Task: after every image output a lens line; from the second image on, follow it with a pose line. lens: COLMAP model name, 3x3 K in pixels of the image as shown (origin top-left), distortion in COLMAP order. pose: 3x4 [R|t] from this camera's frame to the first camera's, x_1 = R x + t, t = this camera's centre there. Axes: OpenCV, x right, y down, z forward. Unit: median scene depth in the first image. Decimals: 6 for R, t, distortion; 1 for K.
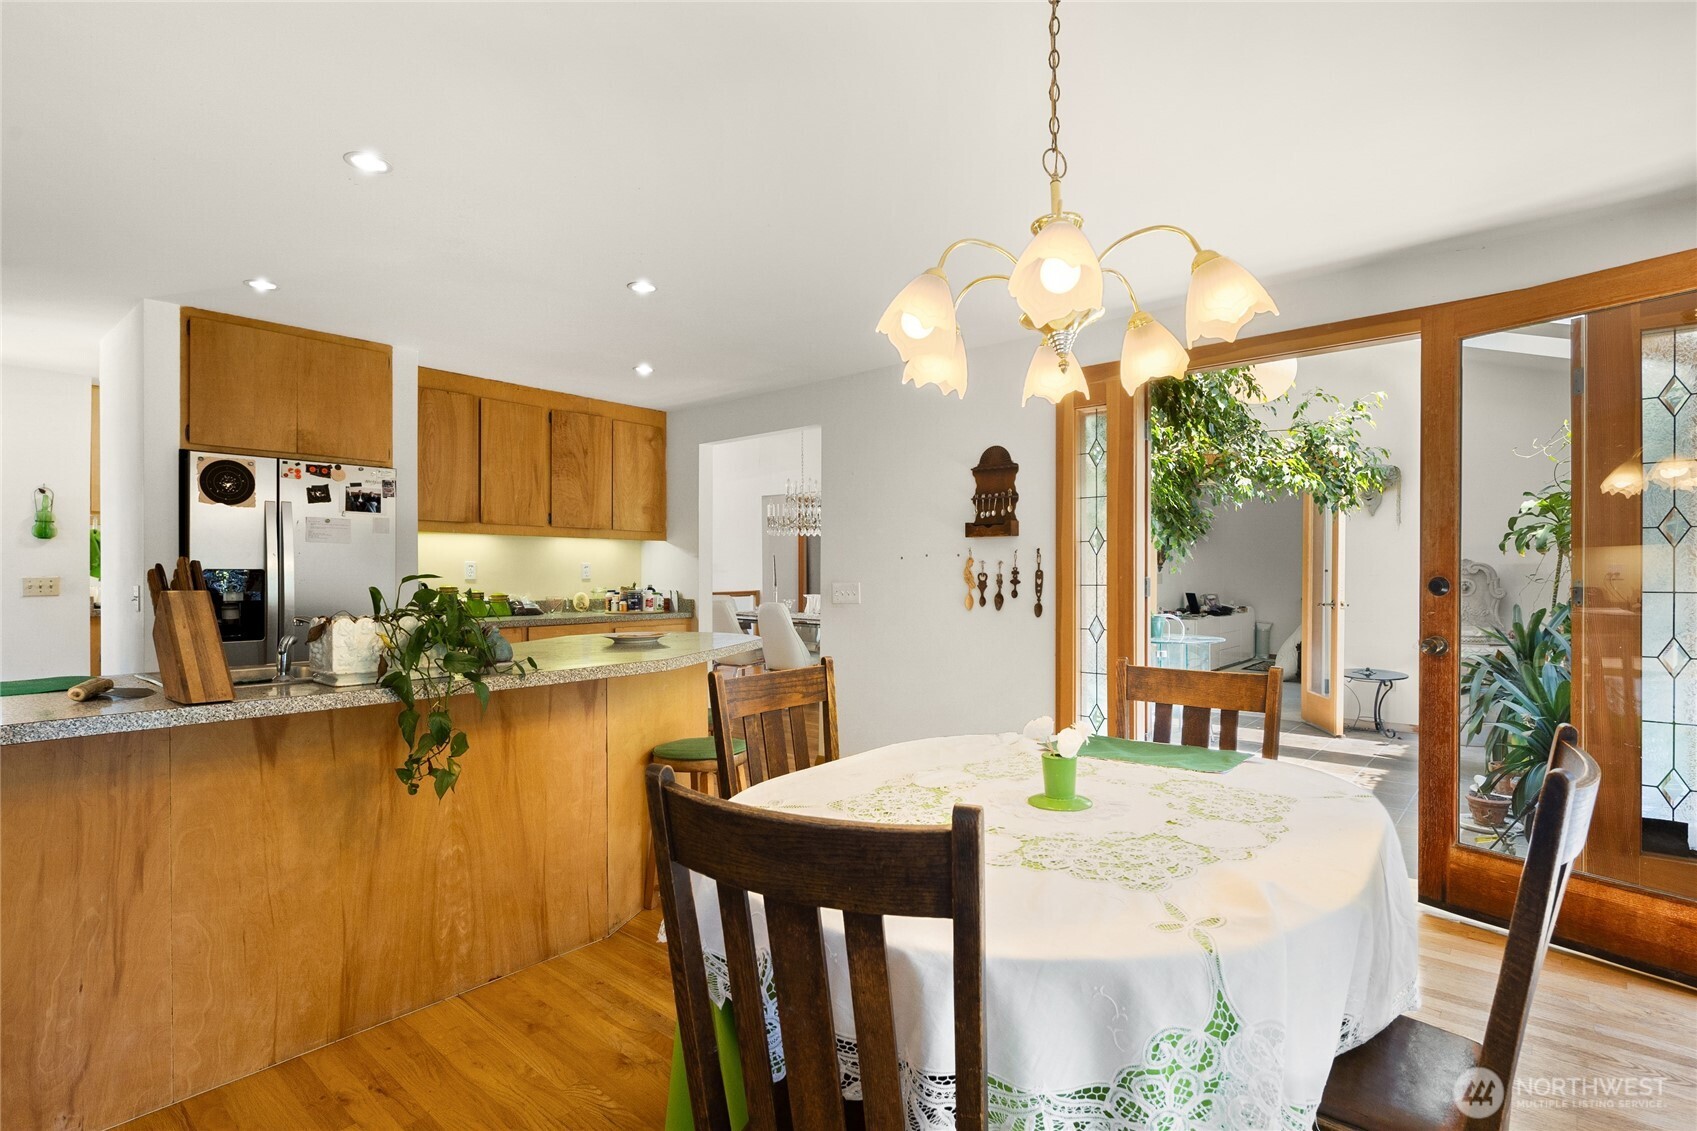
lens RADIAL K [[819.5, 0, 847.3], [0, 819.5, 577.2], [0, 0, 1]] dist [0.000303, 0.000008]
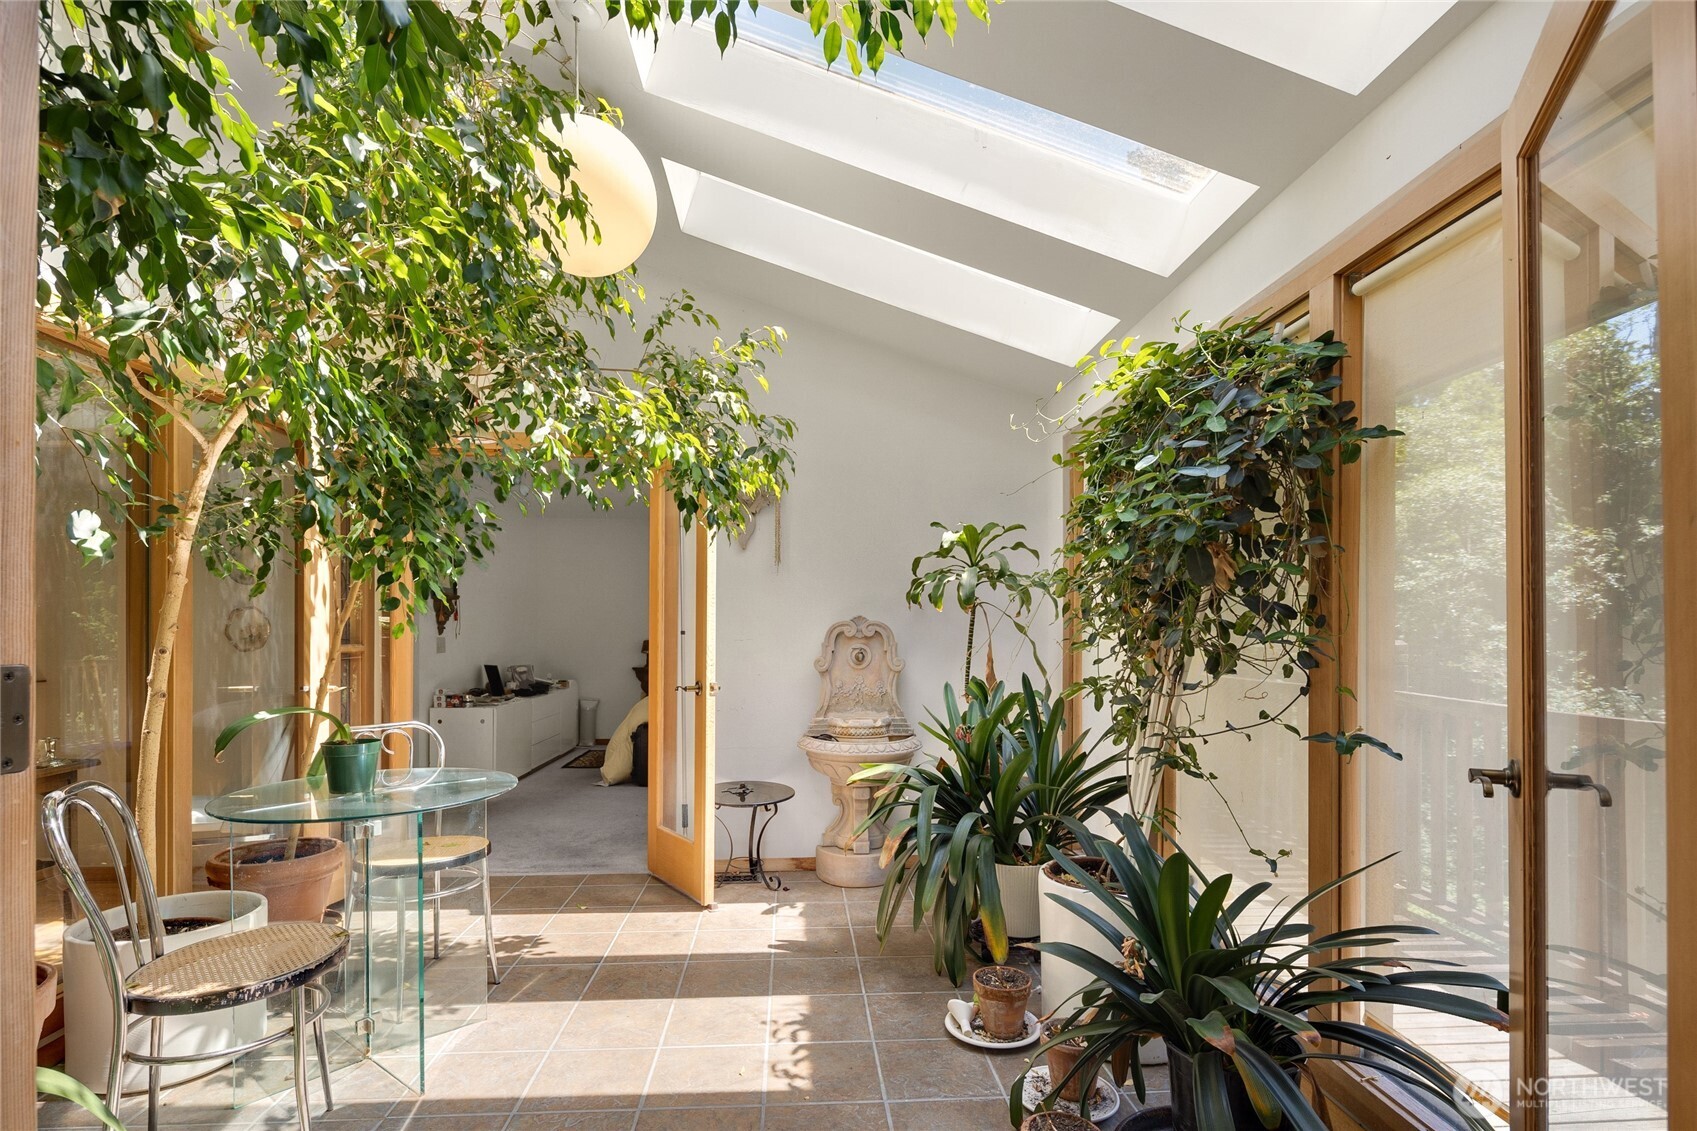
lens RADIAL K [[822.0, 0, 841.3], [0, 822.0, 630.3], [0, 0, 1]] dist [-0.002152, -0.000137]
pose [[0.717523, 0.002410, 0.696530, 0.281844], [0.005562, 0.999942, -0.009190, -0.003812], [-0.696512, 0.010469, 0.717469, 0.564011]]
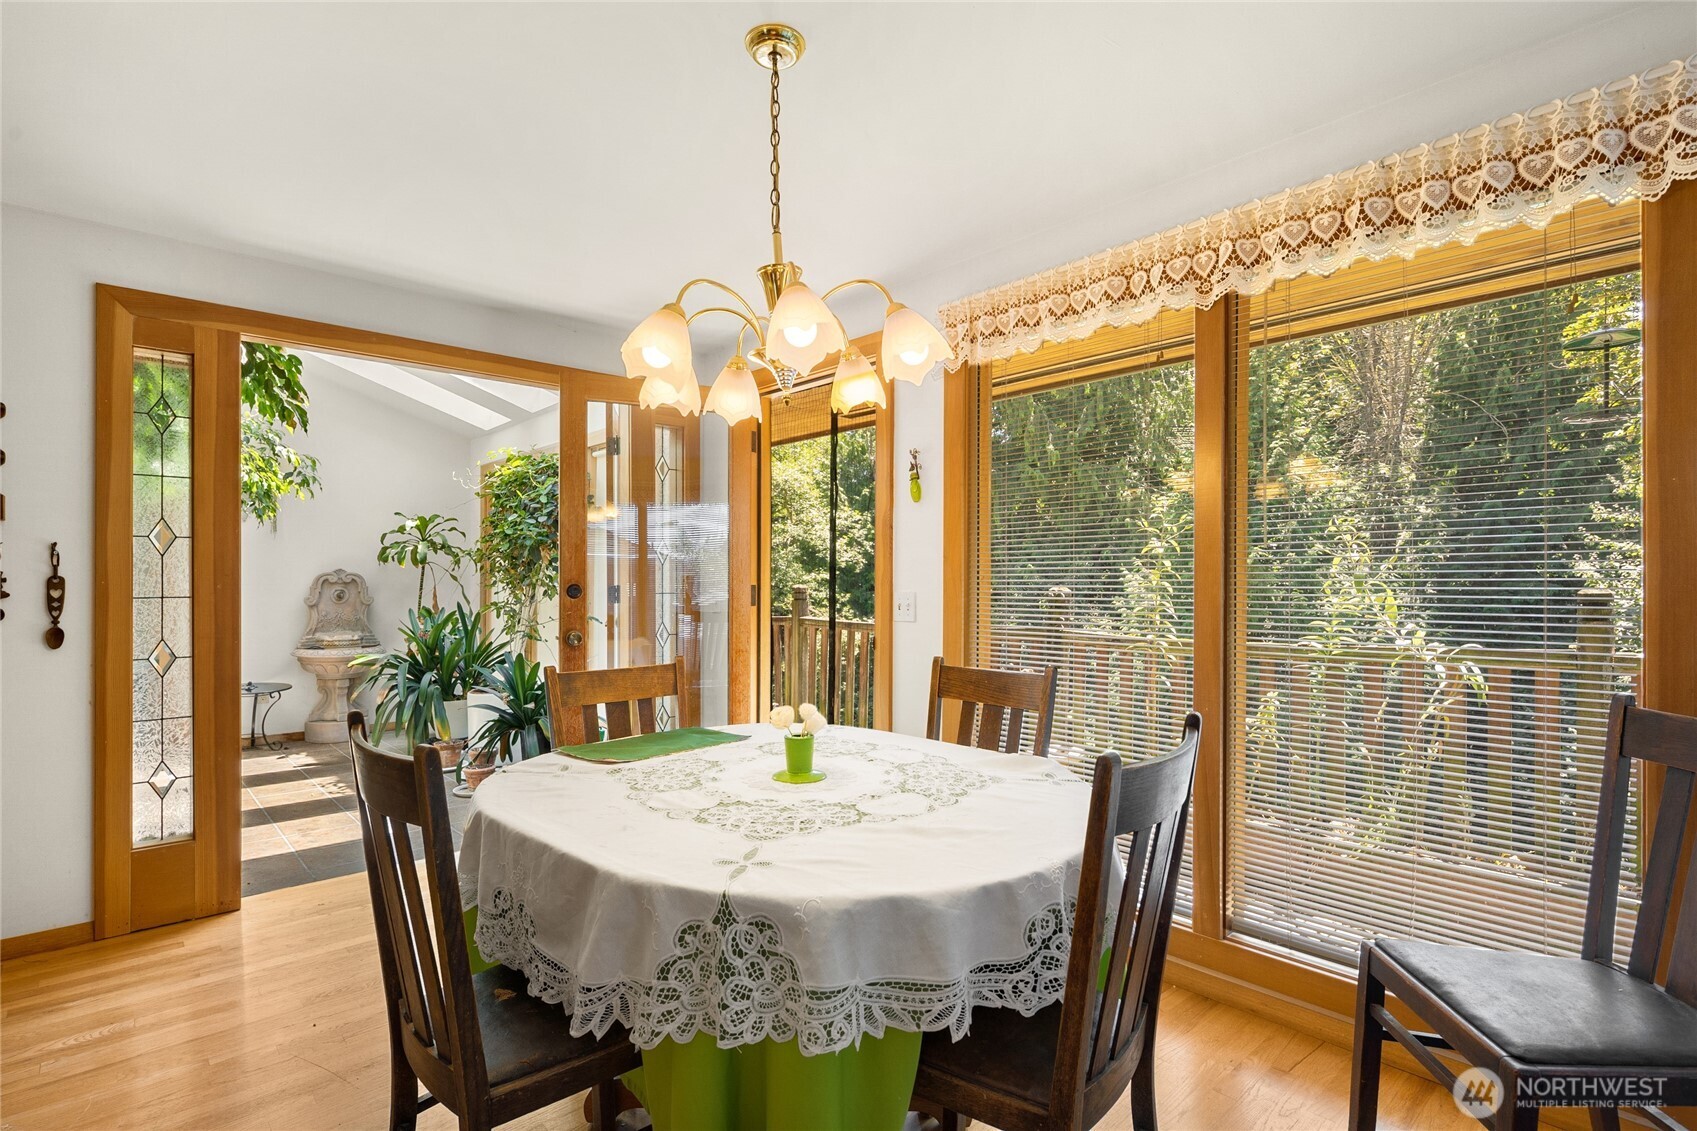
lens RADIAL K [[819.5, 0, 847.3], [0, 819.5, 577.2], [0, 0, 1]] dist [0.000303, 0.000008]
pose [[0.115548, 0.006156, 0.993283, -0.263633], [0.006825, 0.999952, -0.006992, 0.000820], [-0.993278, 0.007587, 0.115500, 0.239037]]
